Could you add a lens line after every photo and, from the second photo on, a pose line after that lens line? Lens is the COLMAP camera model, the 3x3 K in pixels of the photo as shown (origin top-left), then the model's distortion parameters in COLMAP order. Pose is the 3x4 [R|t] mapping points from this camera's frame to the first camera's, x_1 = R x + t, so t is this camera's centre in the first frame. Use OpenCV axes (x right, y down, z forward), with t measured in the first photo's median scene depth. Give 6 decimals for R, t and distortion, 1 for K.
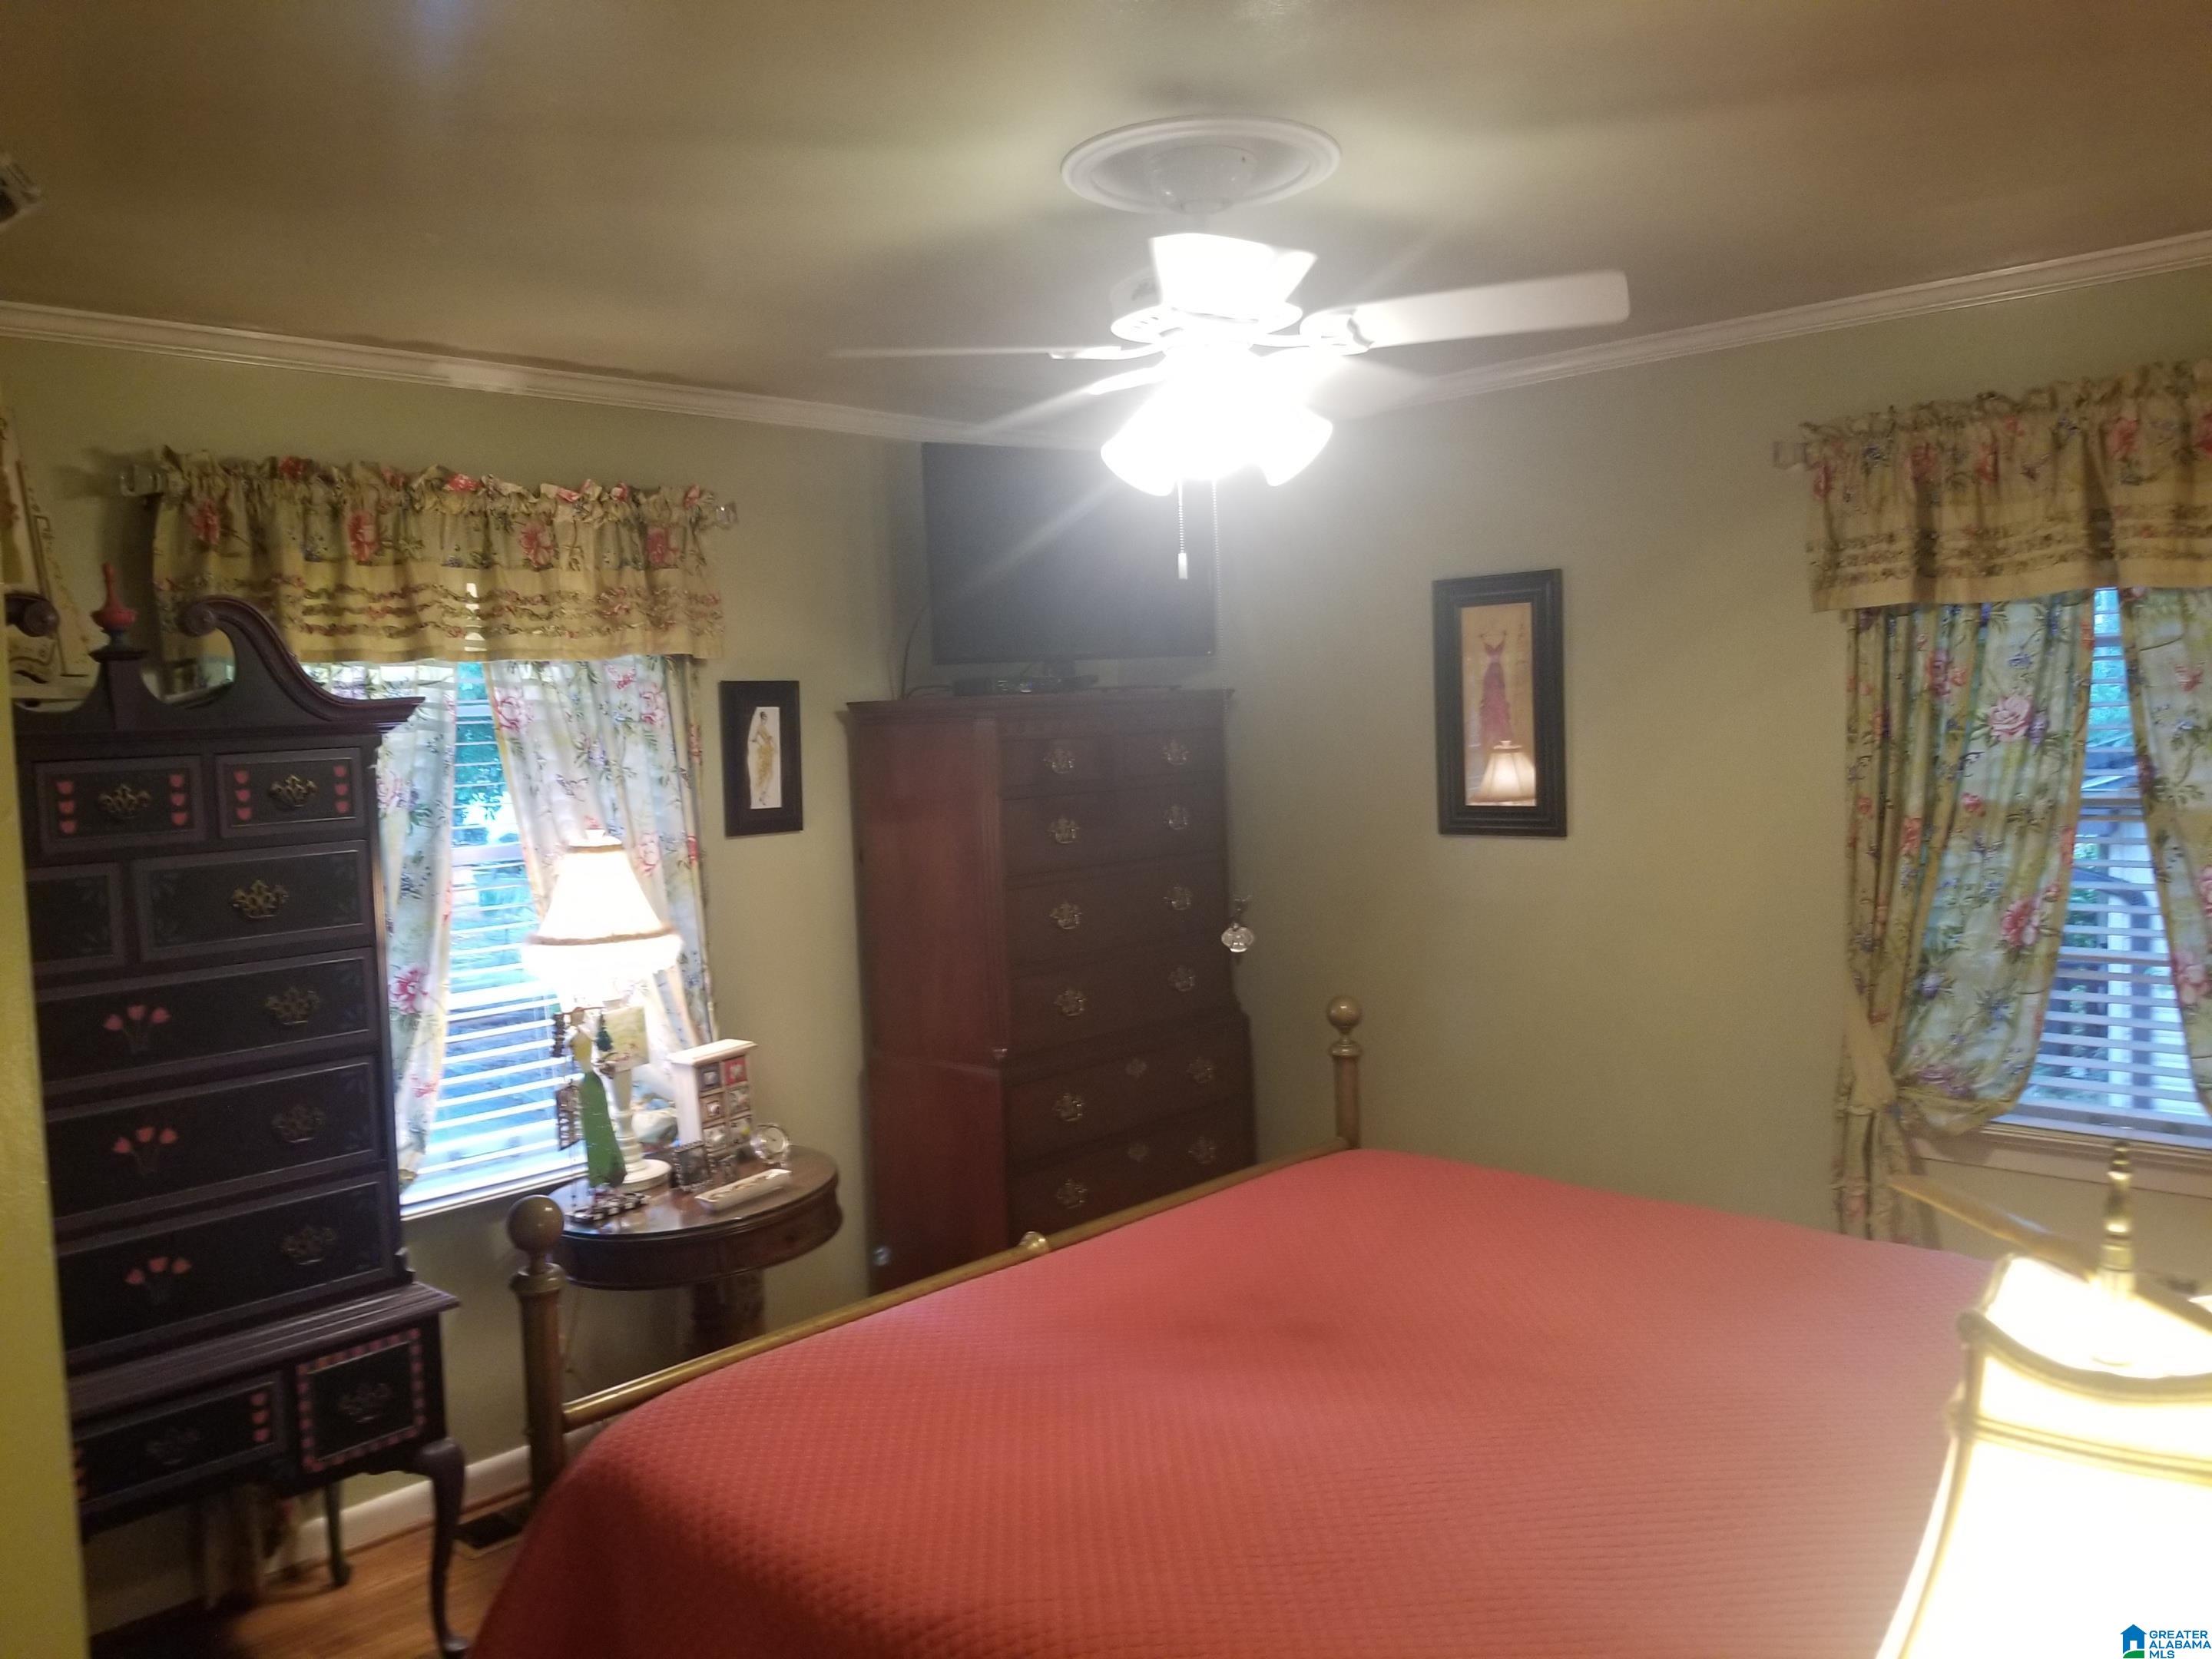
lens RADIAL K [[1717.5, 0, 1100.4], [0, 1717.5, 829.4], [0, 0, 1]] dist [0.032401, -0.080266]
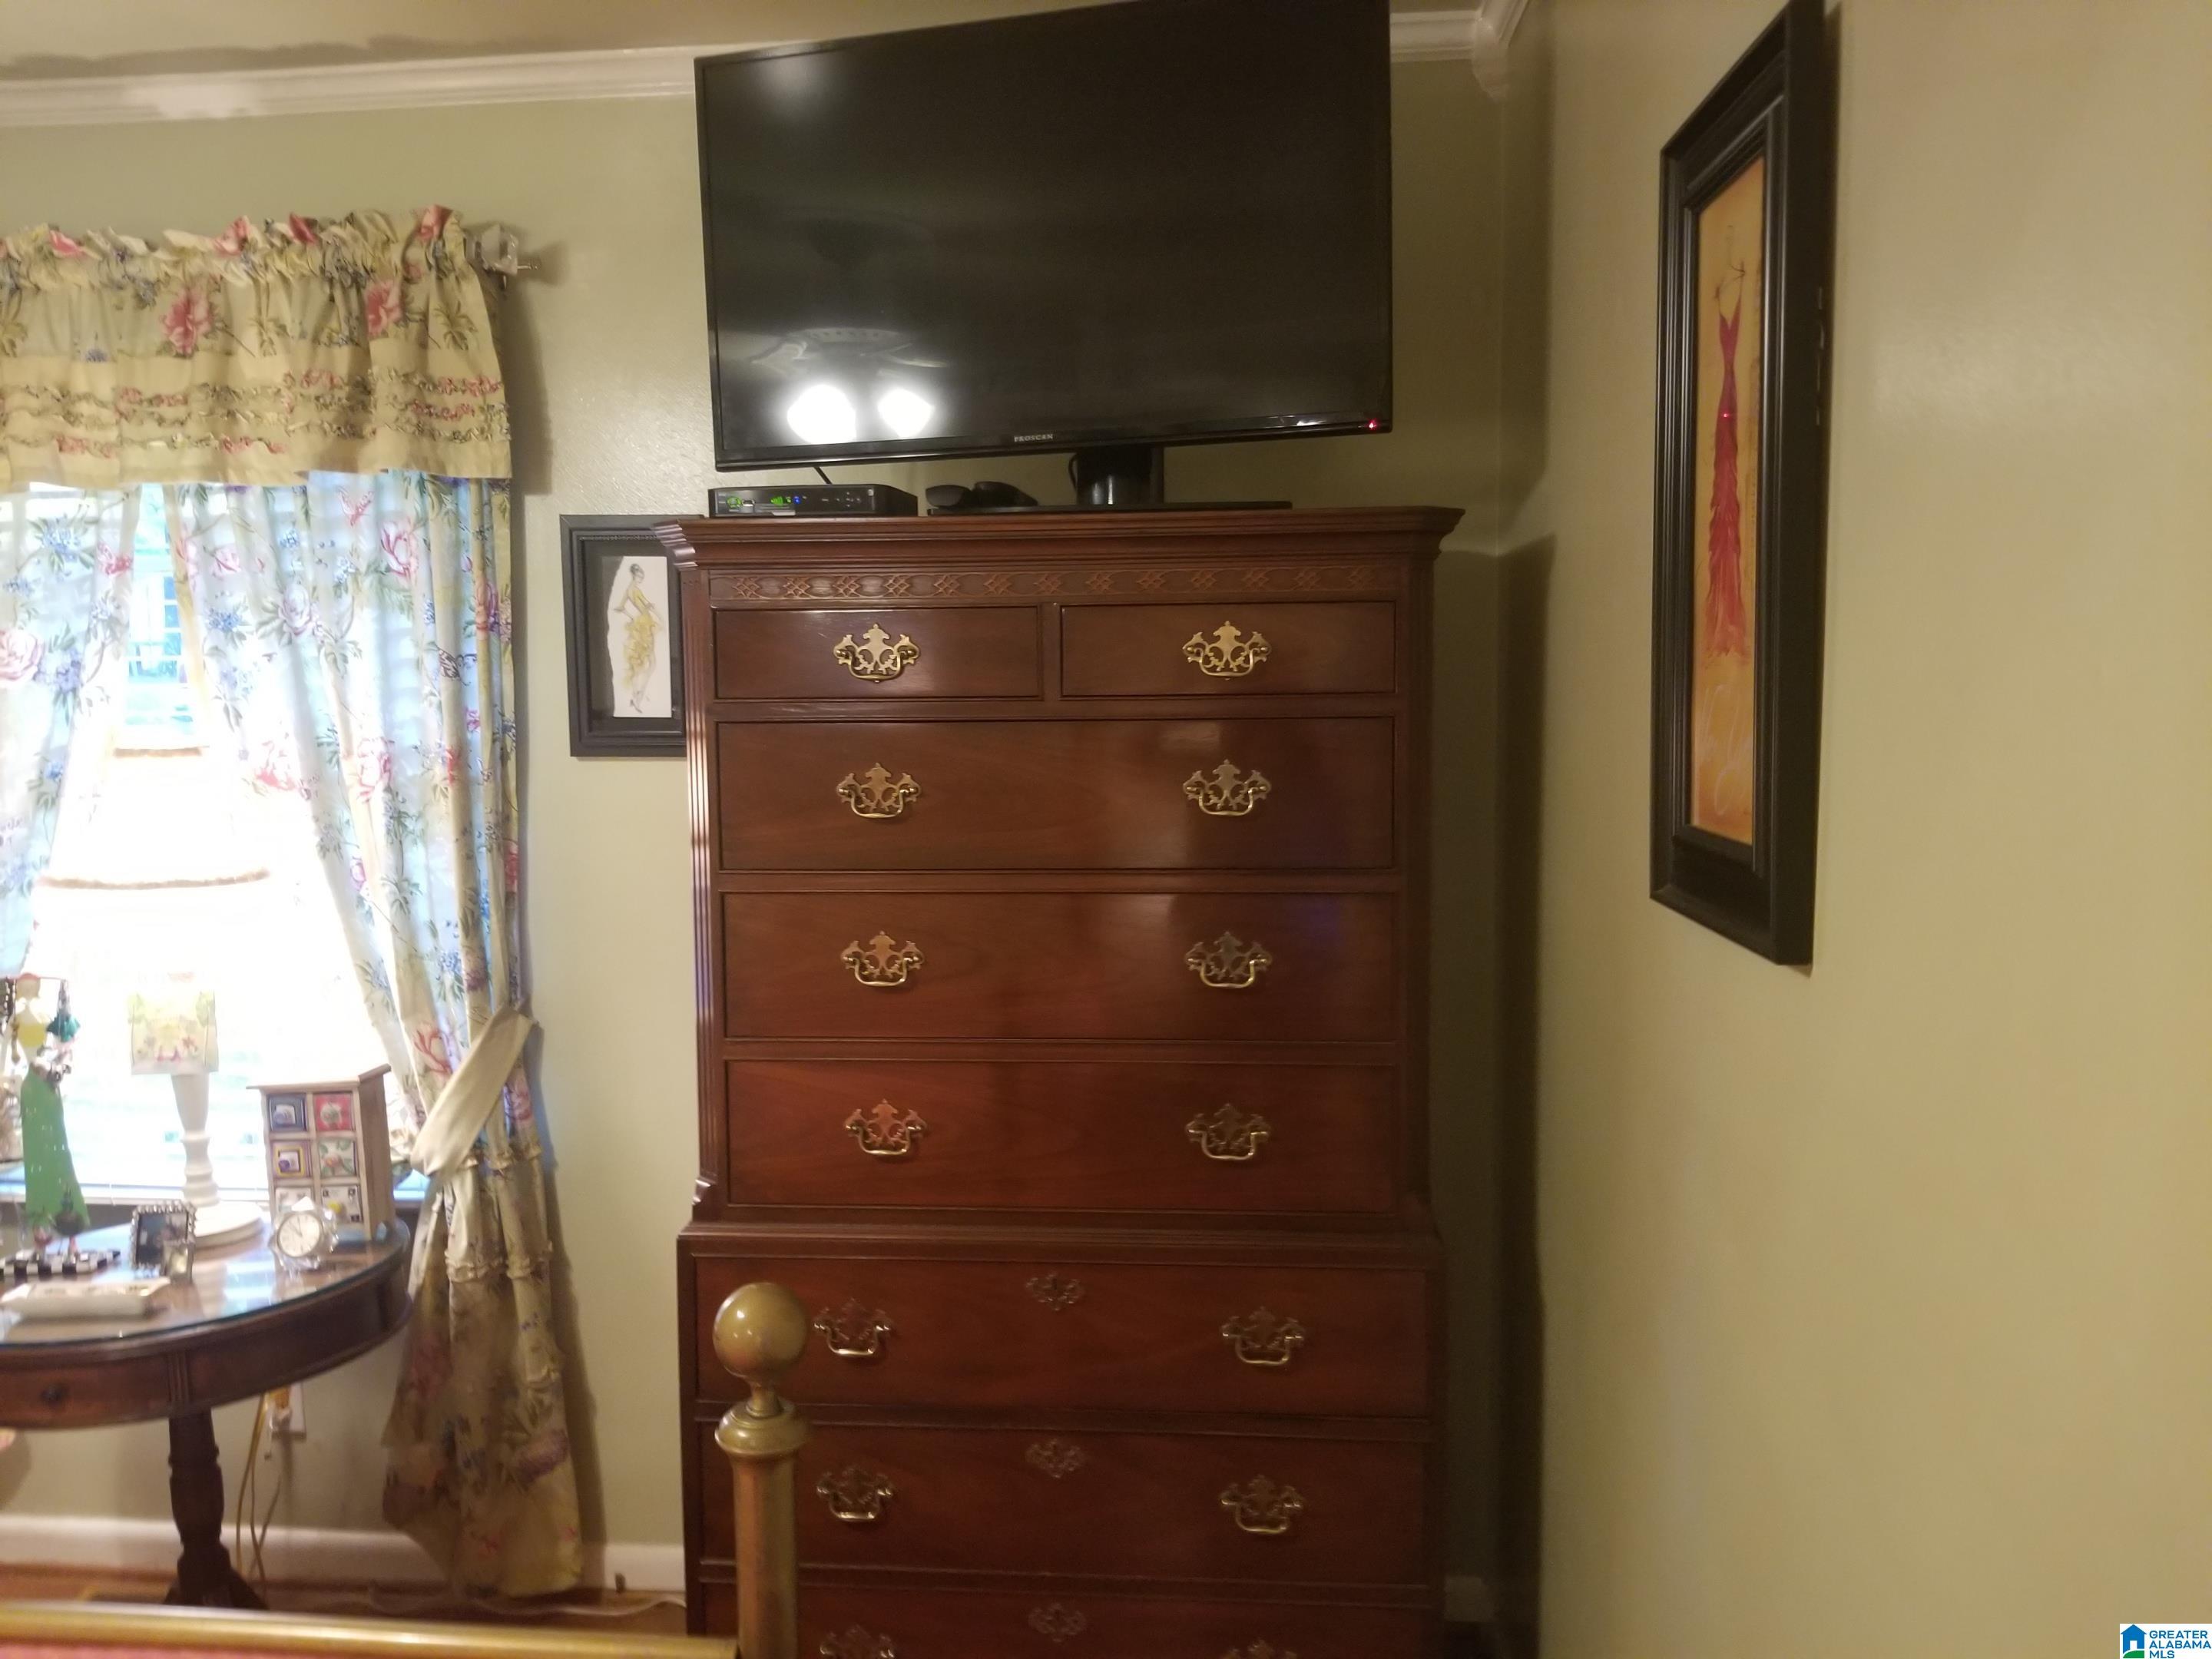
lens RADIAL K [[1717.5, 0, 1105.2], [0, 1717.5, 844.5], [0, 0, 1]] dist [0.032401, -0.080266]
pose [[0.619616, 0.102345, -0.778204, 0.455627], [-0.065761, 0.994746, 0.078463, -0.029249], [0.782146, 0.002558, 0.623090, 0.809865]]
